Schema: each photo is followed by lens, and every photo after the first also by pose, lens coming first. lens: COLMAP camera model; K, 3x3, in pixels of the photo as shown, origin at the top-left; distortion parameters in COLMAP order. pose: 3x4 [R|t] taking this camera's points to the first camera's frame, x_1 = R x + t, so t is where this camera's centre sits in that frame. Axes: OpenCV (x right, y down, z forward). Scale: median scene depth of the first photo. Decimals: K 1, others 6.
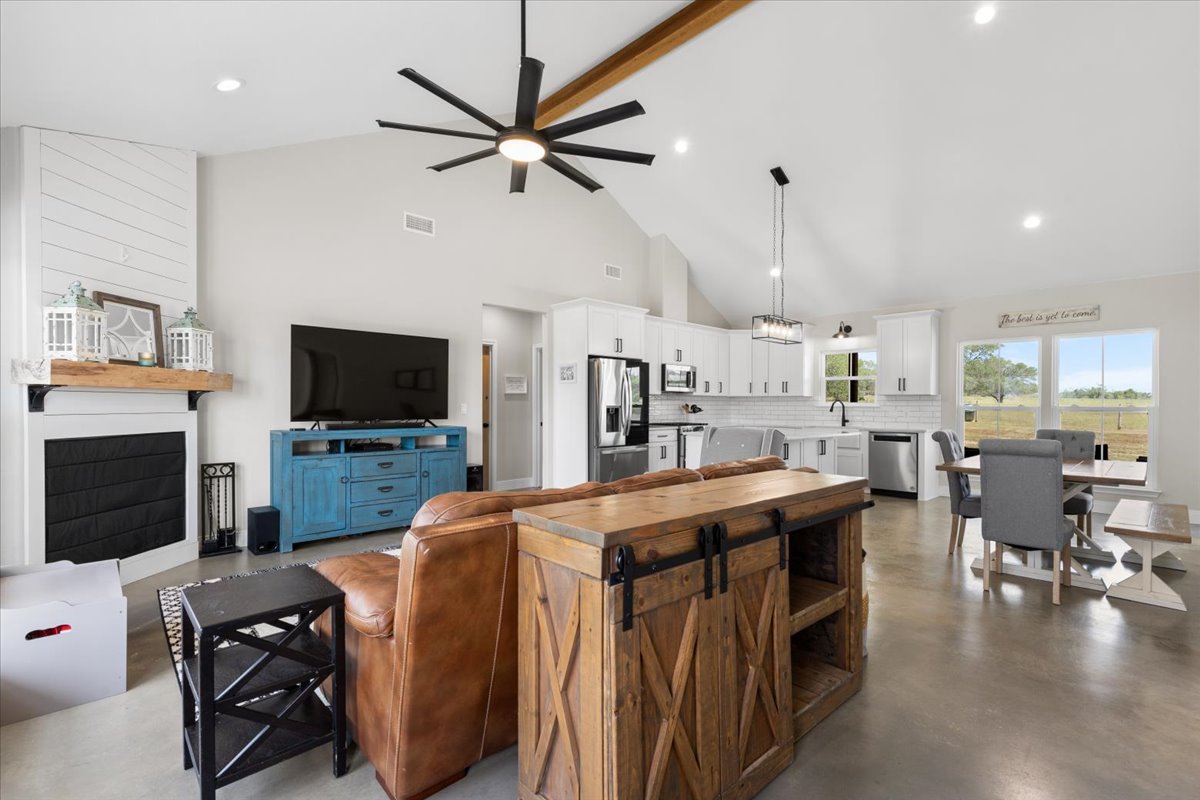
lens RADIAL K [[550.6, 0, 596.4], [0, 550.6, 398.9], [0, 0, 1]] dist [0.000470, -0.000020]
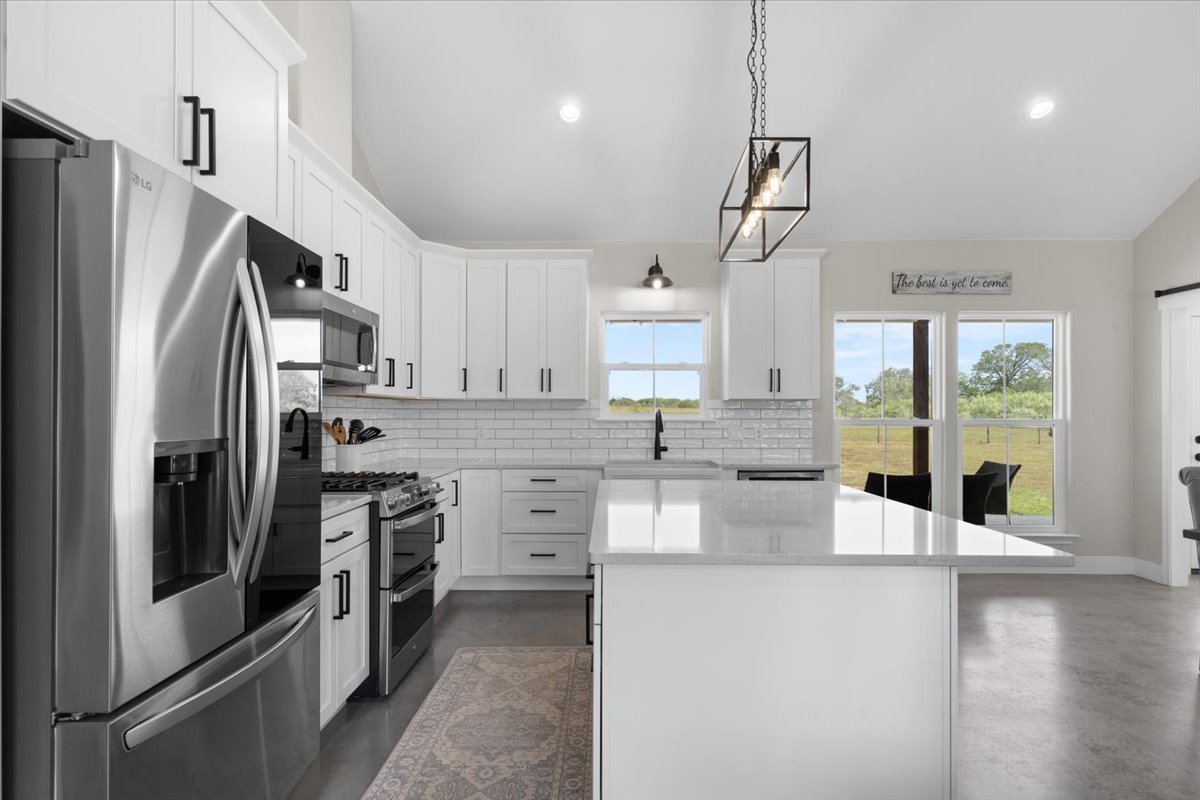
lens RADIAL K [[651.6, 0, 600.7], [0, 651.6, 407.9], [0, 0, 1]] dist [-0.005719, 0.000191]
pose [[0.694252, 0.001714, 0.719730, -0.023745], [-0.007569, 0.999959, 0.004919, -0.000842], [-0.719692, -0.008863, 0.694237, 0.616955]]
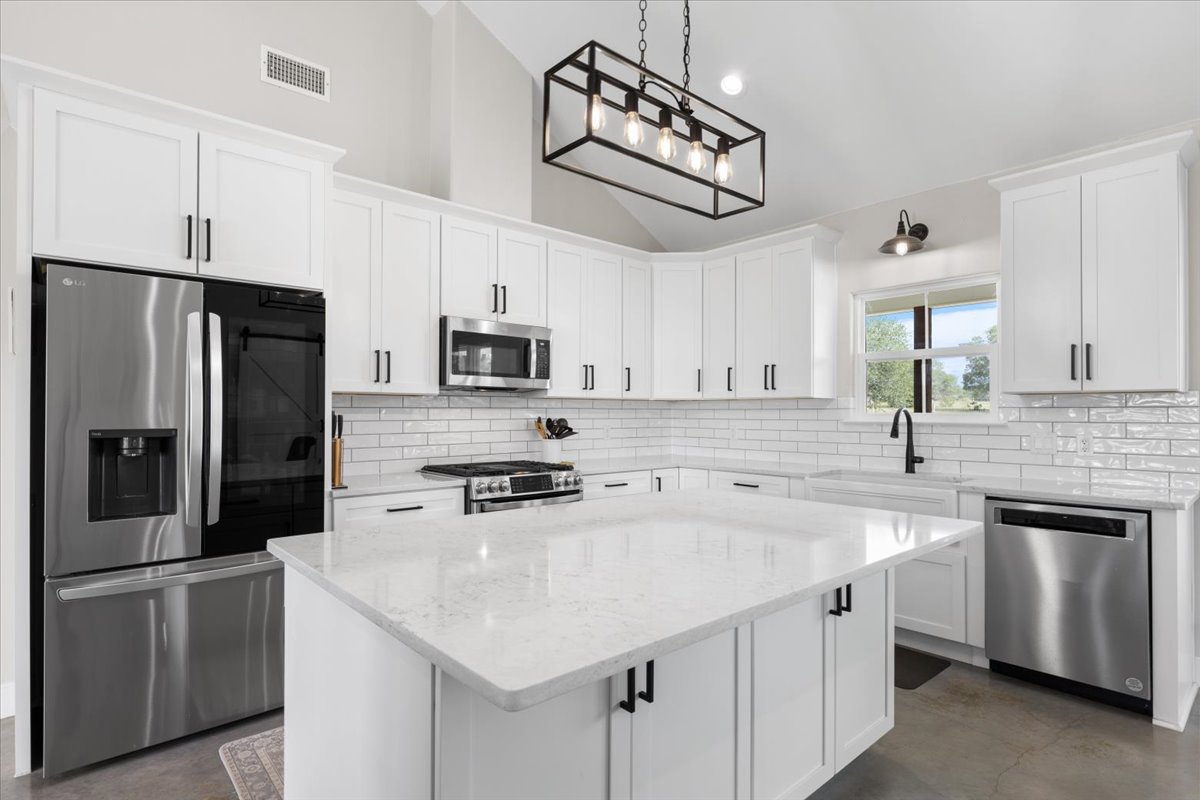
lens RADIAL K [[627.4, 0, 606.9], [0, 627.4, 397.4], [0, 0, 1]] dist [0.020503, 0.000674]
pose [[0.999715, -0.004042, -0.023525, 0.240108], [0.003761, 0.999921, -0.011999, -0.000227], [0.023572, 0.011907, 0.999651, 0.537716]]
